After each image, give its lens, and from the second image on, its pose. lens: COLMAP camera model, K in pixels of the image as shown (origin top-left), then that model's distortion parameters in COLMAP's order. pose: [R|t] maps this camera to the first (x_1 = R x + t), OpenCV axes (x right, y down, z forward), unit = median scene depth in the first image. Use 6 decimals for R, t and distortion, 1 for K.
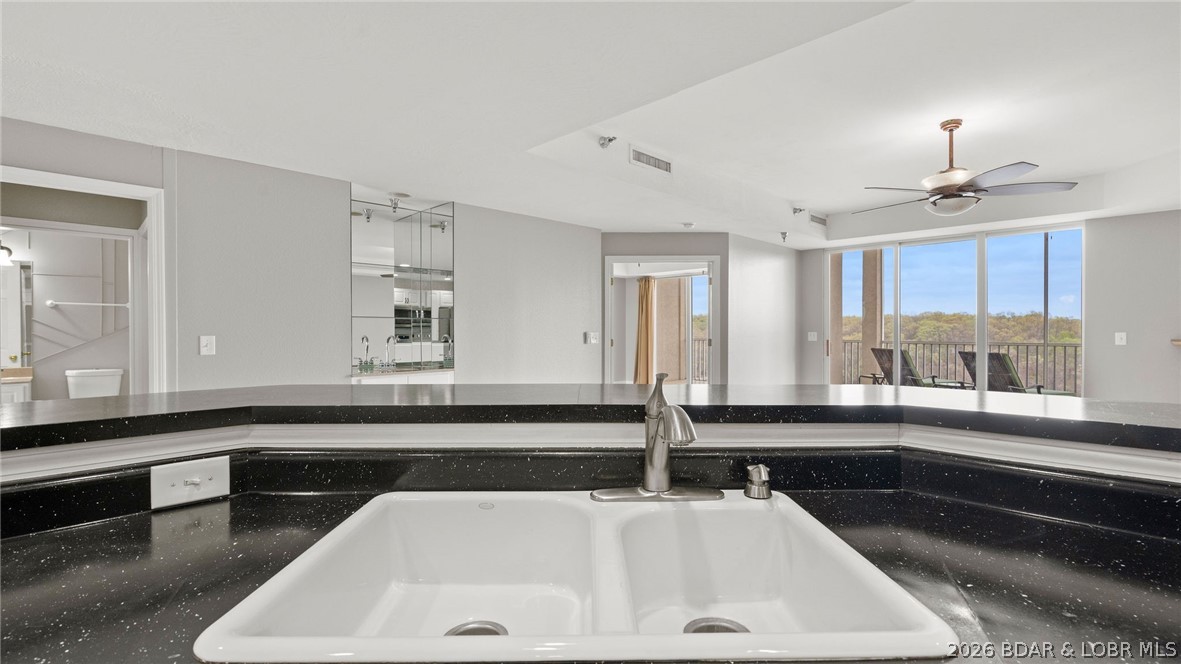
lens RADIAL K [[531.3, 0, 588.1], [0, 531.3, 333.4], [0, 0, 1]] dist [0.000125, 0.000244]
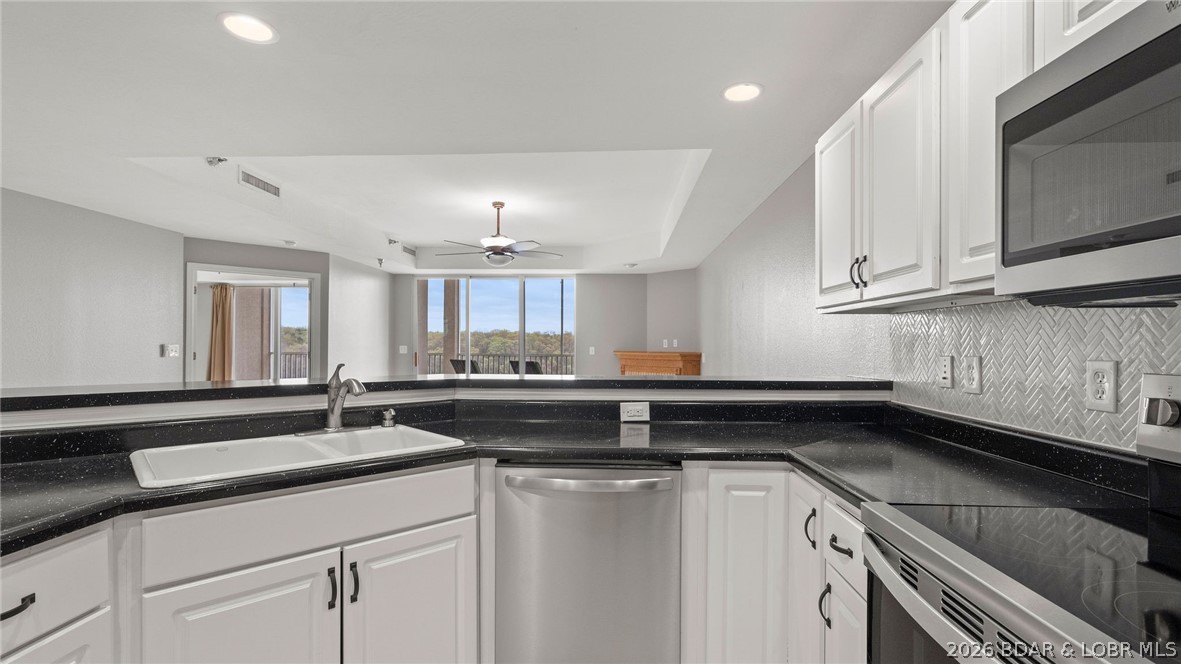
lens RADIAL K [[541.0, 0, 589.3], [0, 541.0, 342.8], [0, 0, 1]] dist [-0.001204, -0.000083]
pose [[0.740230, 0.008888, 0.672295, -0.084794], [-0.002783, 0.999945, -0.010155, 0.002408], [-0.672348, 0.005646, 0.740214, -0.174400]]
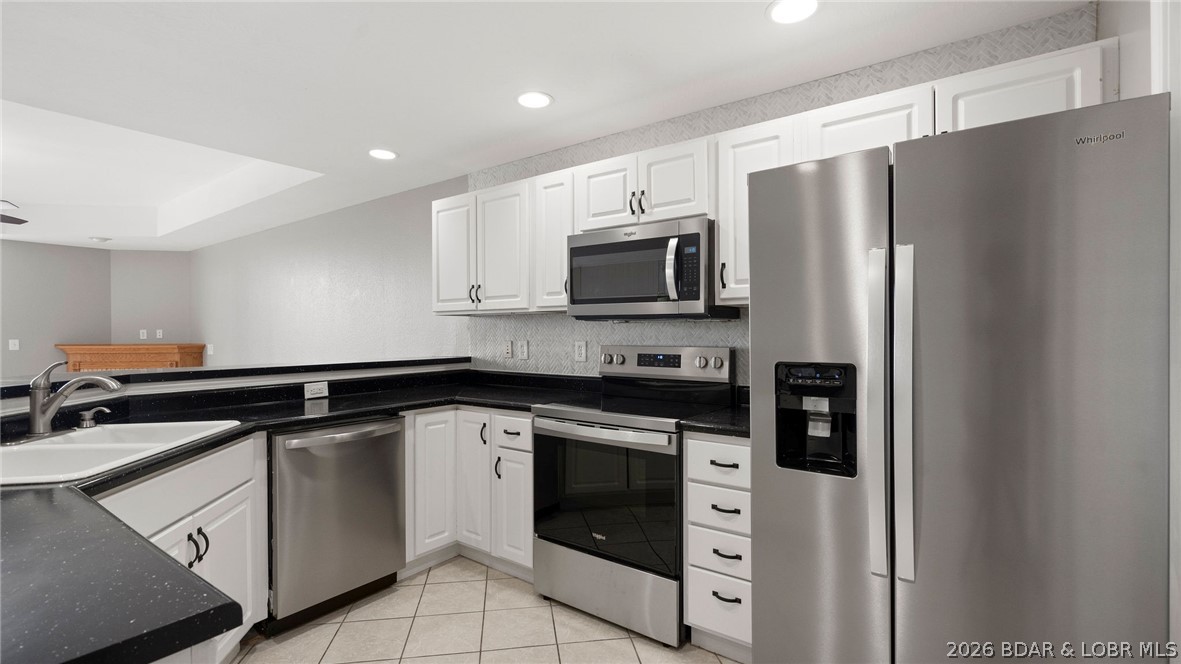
lens RADIAL K [[531.3, 0, 588.1], [0, 531.3, 333.4], [0, 0, 1]] dist [0.000125, 0.000244]
pose [[-0.142907, 0.003776, 0.989729, -0.309457], [0.010257, 0.999945, -0.002334, 0.000399], [-0.989683, 0.009818, -0.142938, -0.082020]]
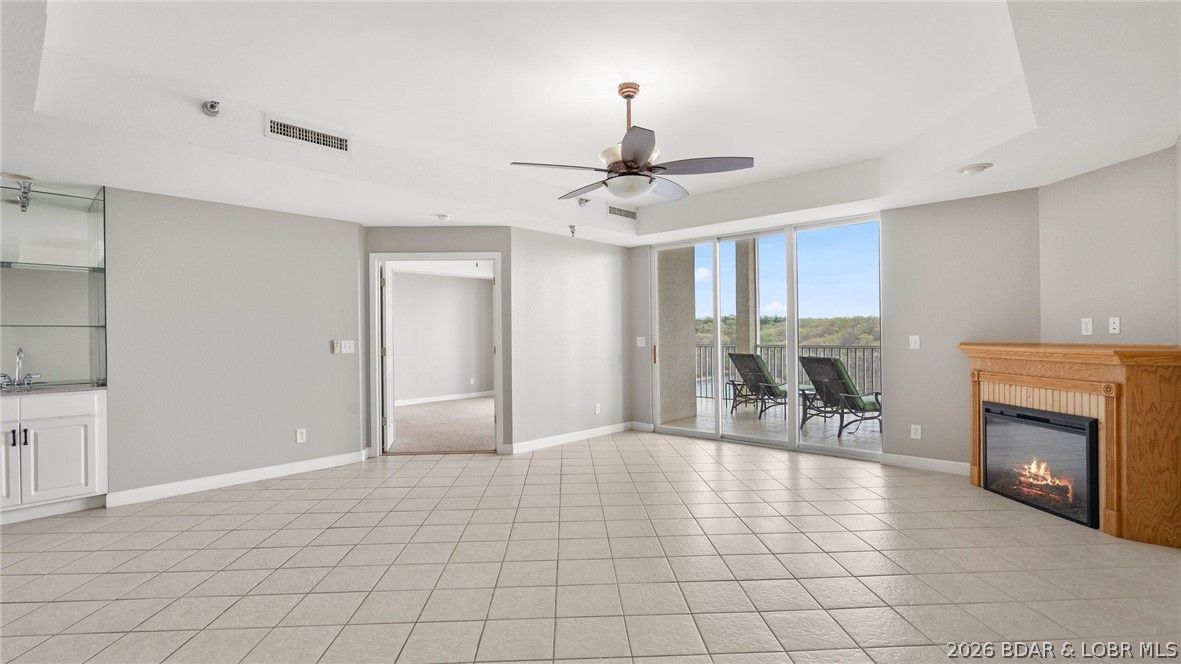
lens RADIAL K [[539.6, 0, 590.5], [0, 539.6, 332.0], [0, 0, 1]] dist [0.001828, 0.000572]
pose [[0.999090, -0.009213, 0.041640, 0.371140], [0.009637, 0.999904, -0.009989, -0.002919], [-0.041544, 0.010382, 0.999083, 0.099119]]
